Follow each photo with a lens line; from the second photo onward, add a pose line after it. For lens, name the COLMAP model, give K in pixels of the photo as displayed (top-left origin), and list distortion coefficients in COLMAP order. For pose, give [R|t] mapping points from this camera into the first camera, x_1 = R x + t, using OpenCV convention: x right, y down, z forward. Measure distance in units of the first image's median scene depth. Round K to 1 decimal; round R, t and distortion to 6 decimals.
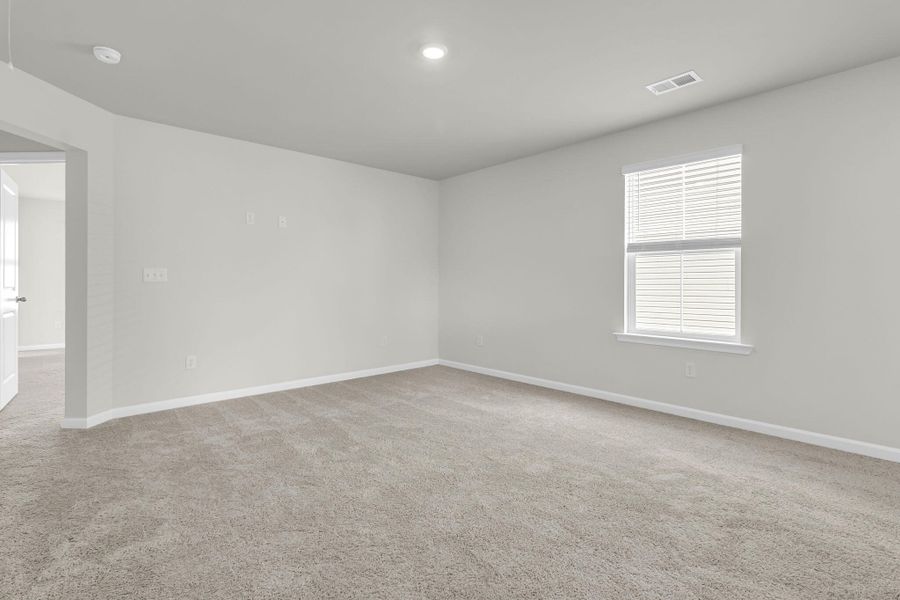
lens RADIAL K [[434.8, 0, 449.5], [0, 434.8, 286.4], [0, 0, 1]] dist [0.002505, 0.000020]
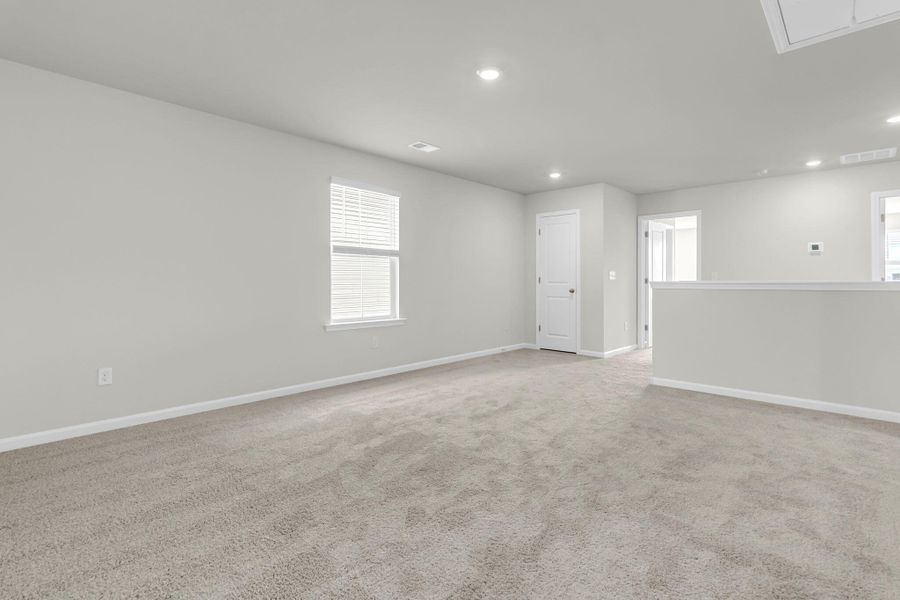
lens RADIAL K [[425.0, 0, 451.7], [0, 425.0, 291.5], [0, 0, 1]] dist [0.000112, 0.000124]
pose [[-0.043466, -0.027057, 0.998688, -0.813958], [-0.000417, 0.999634, 0.027065, -0.007257], [-0.999055, 0.000760, -0.043461, 0.832368]]
